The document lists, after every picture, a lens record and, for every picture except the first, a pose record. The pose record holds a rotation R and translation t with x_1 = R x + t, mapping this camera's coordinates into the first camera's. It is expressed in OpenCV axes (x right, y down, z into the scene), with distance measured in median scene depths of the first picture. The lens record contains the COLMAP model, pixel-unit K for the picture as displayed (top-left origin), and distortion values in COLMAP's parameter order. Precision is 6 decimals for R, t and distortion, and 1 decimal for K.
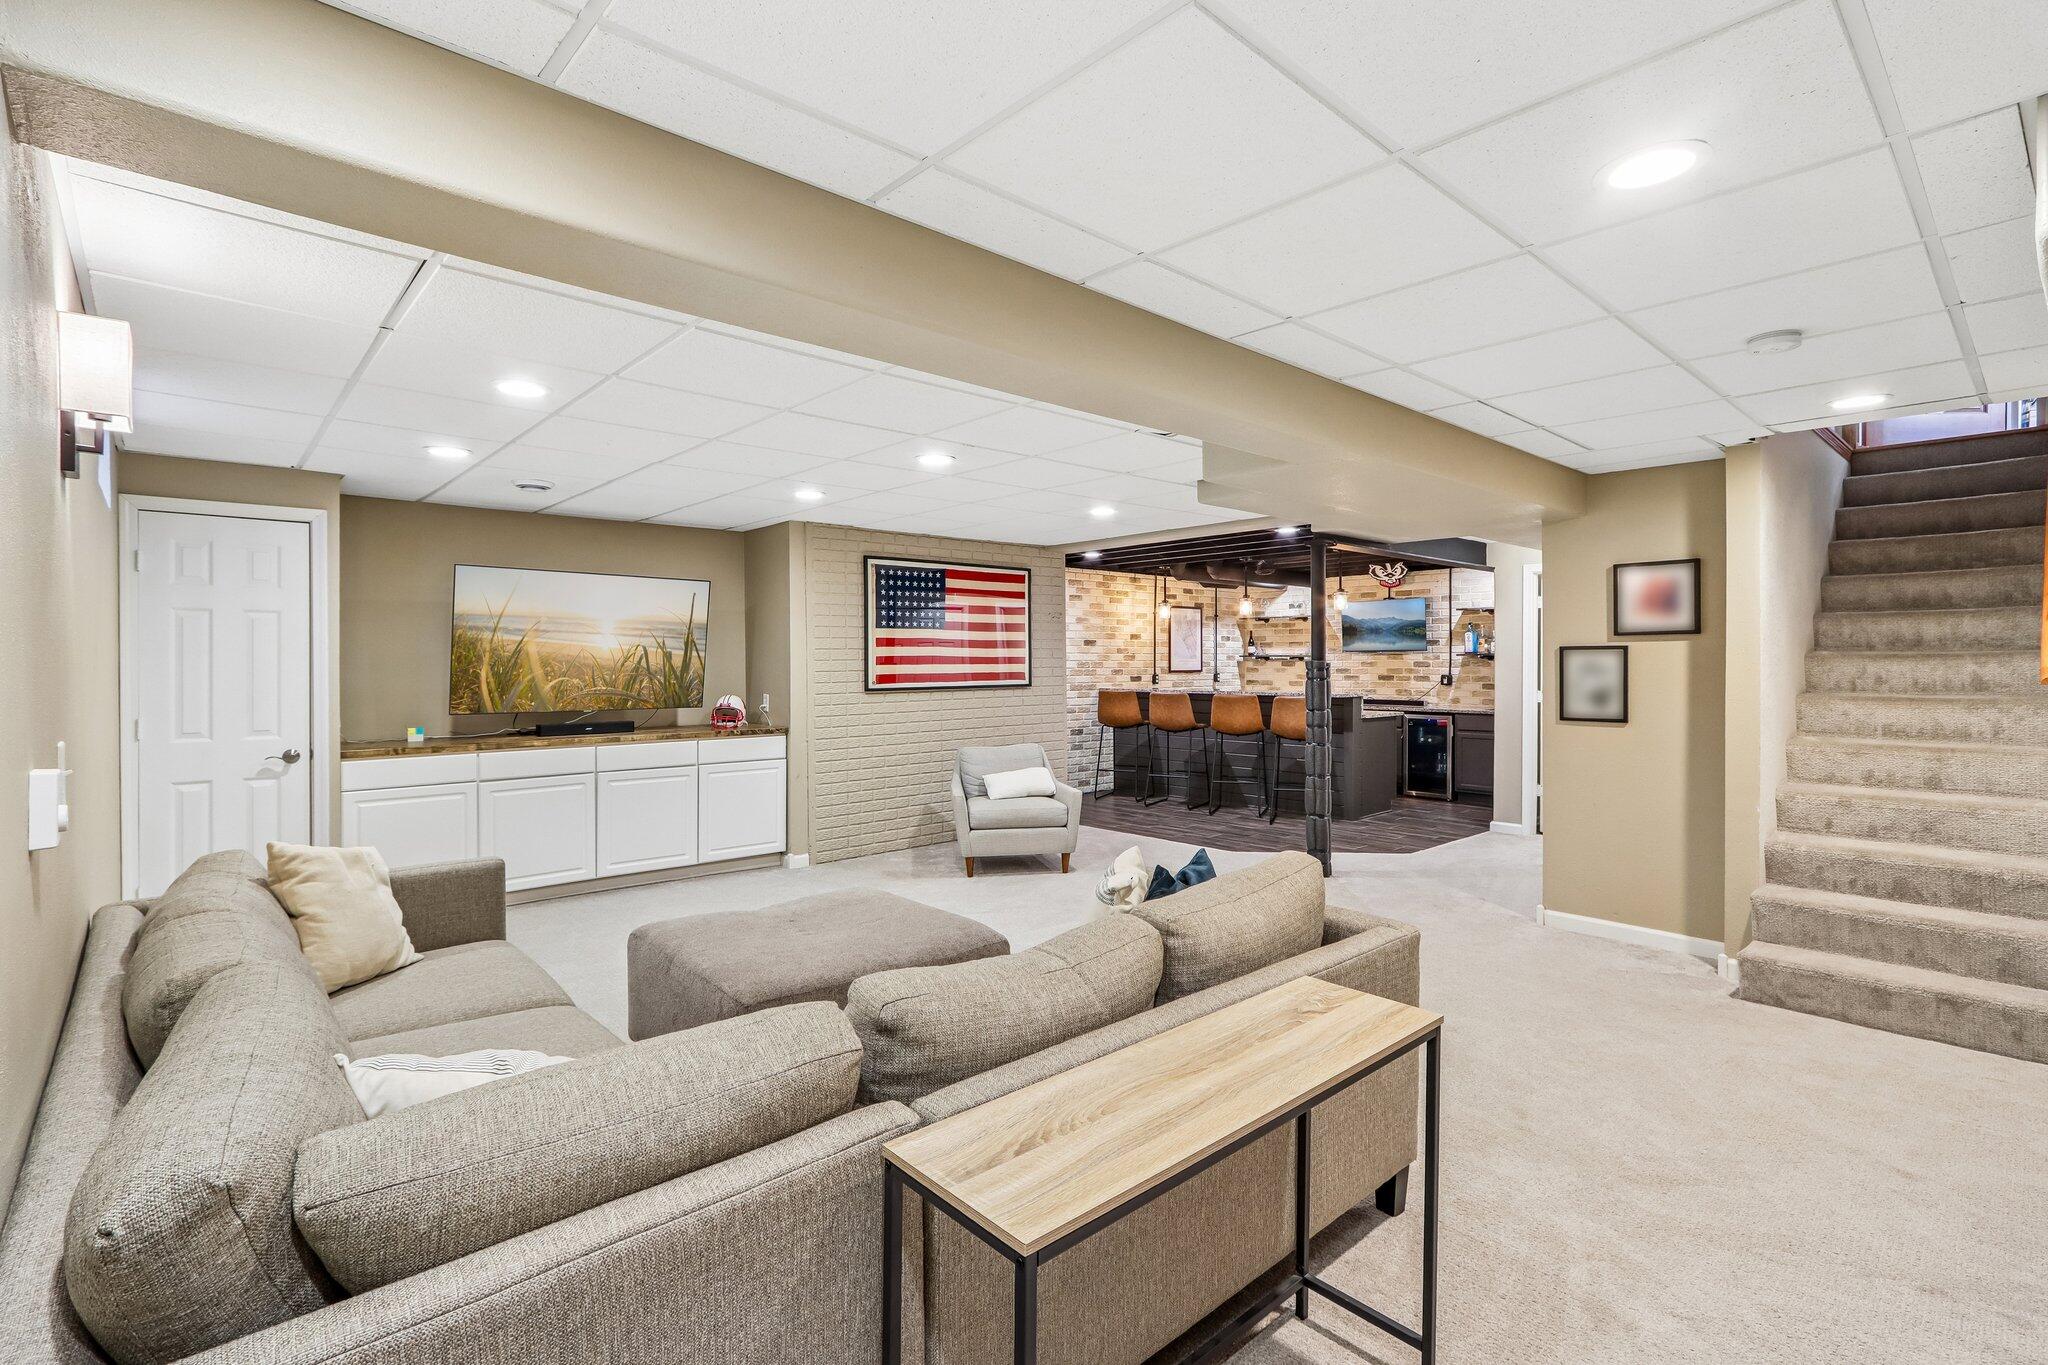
lens RADIAL K [[964.0, 0, 1022.1], [0, 964.0, 674.9], [0, 0, 1]] dist [-0.014230, 0.001988]
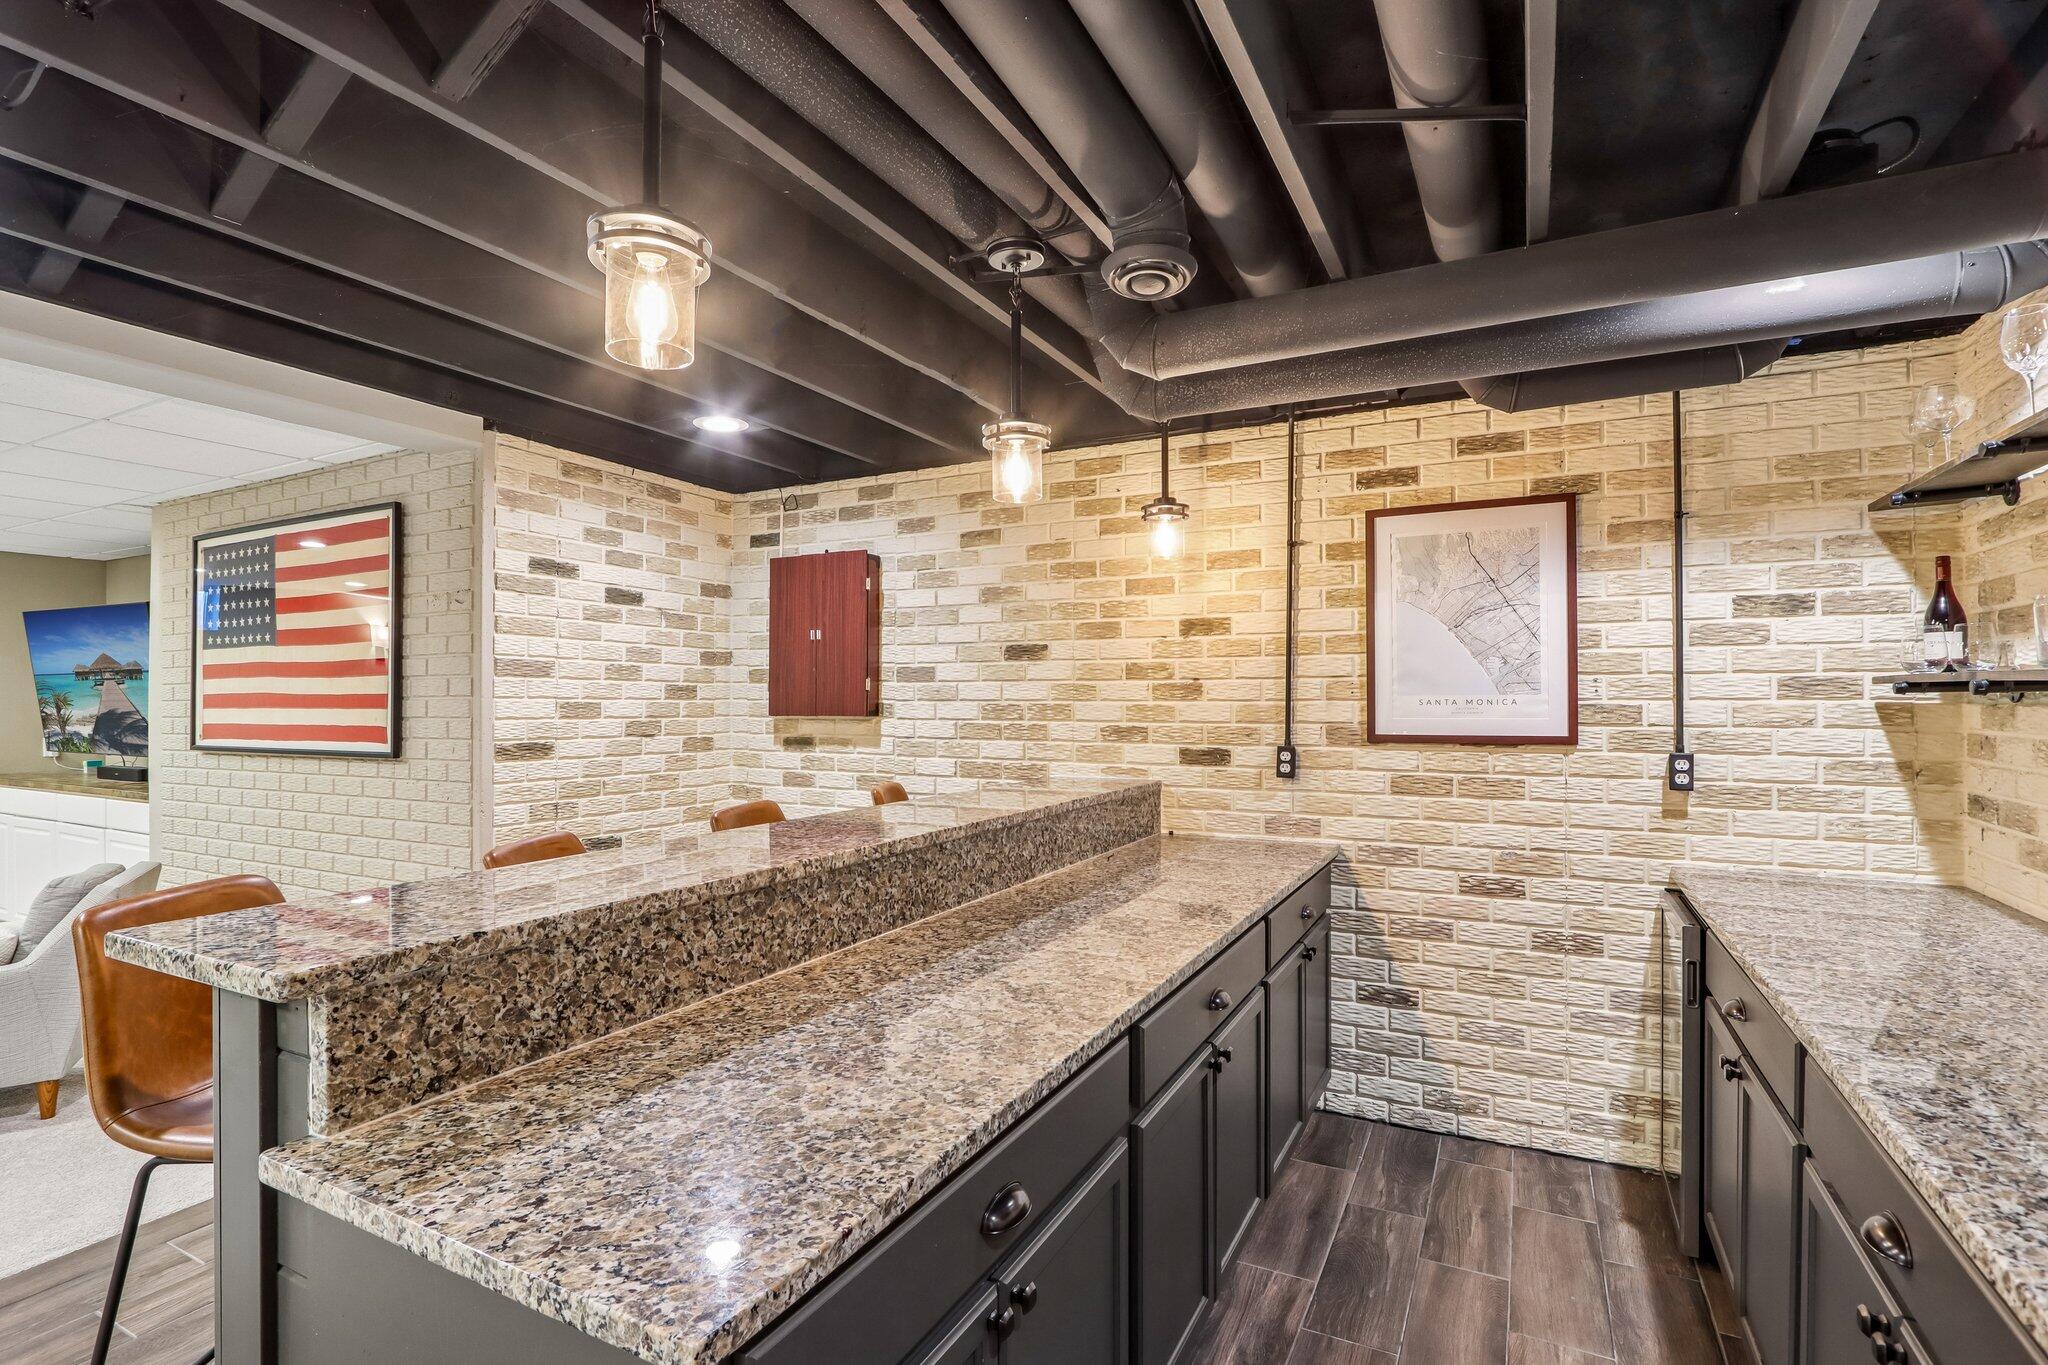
lens RADIAL K [[964.0, 0, 1024.6], [0, 964.0, 684.6], [0, 0, 1]] dist [-0.014230, 0.001988]
pose [[0.350185, -0.009918, -0.936628, 0.406361], [-0.011192, 0.999828, -0.014772, -0.014901], [0.936614, 0.015656, 0.350013, 0.844594]]
